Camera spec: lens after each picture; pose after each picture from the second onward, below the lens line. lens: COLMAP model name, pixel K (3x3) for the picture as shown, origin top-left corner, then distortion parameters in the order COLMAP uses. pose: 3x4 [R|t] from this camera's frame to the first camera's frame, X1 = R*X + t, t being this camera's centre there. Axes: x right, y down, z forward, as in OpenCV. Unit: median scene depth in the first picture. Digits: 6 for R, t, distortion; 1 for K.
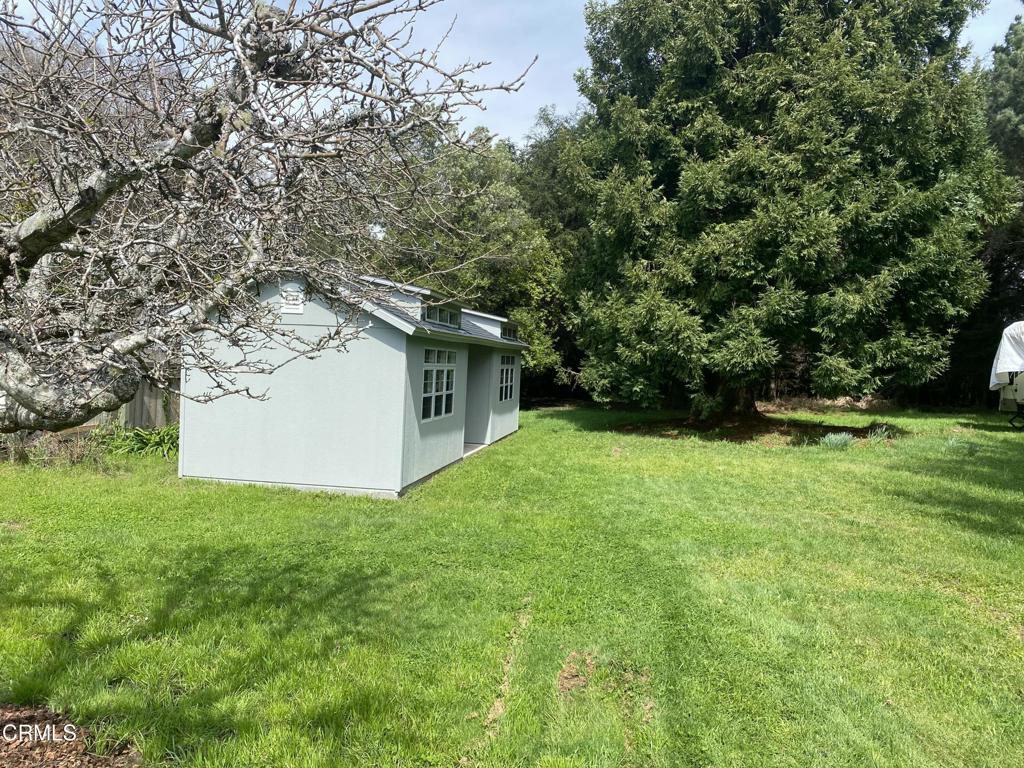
lens RADIAL K [[766.5, 0, 511.5], [0, 766.5, 386.8], [0, 0, 1]] dist [0.015907, -0.017539]
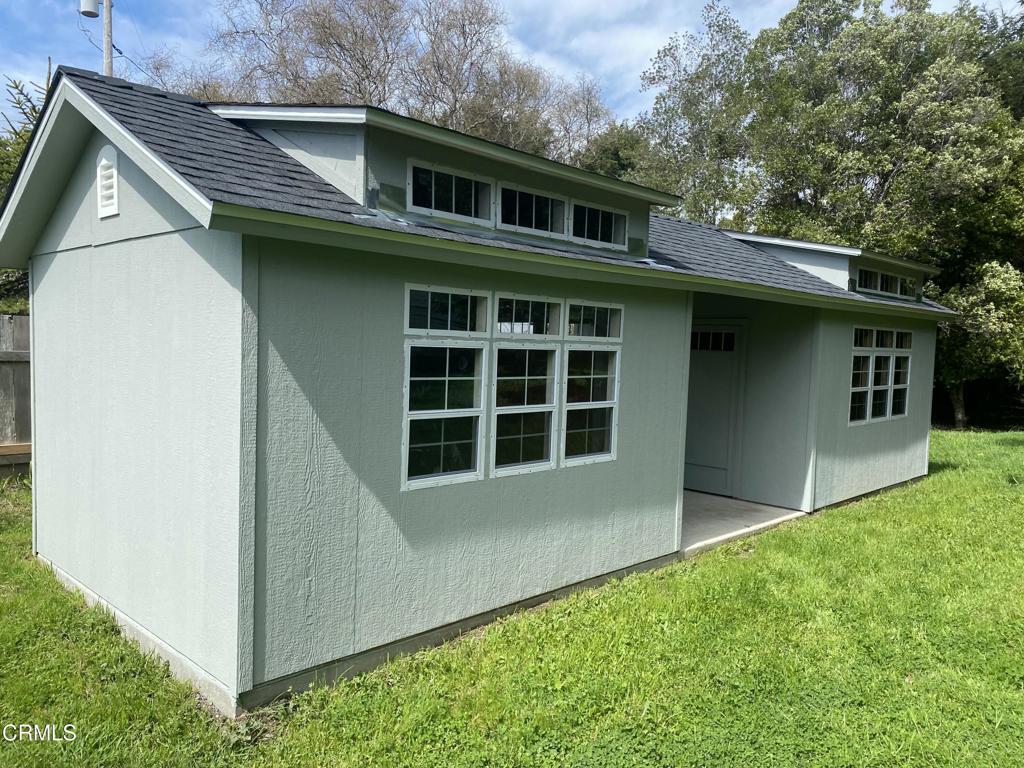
lens RADIAL K [[766.5, 0, 512.3], [0, 766.5, 378.5], [0, 0, 1]] dist [0.015907, -0.017539]
pose [[0.827223, 0.029817, -0.561082, 0.056578], [-0.025183, 0.999555, 0.015990, -0.006294], [0.561309, 0.000903, 0.827606, 0.309901]]
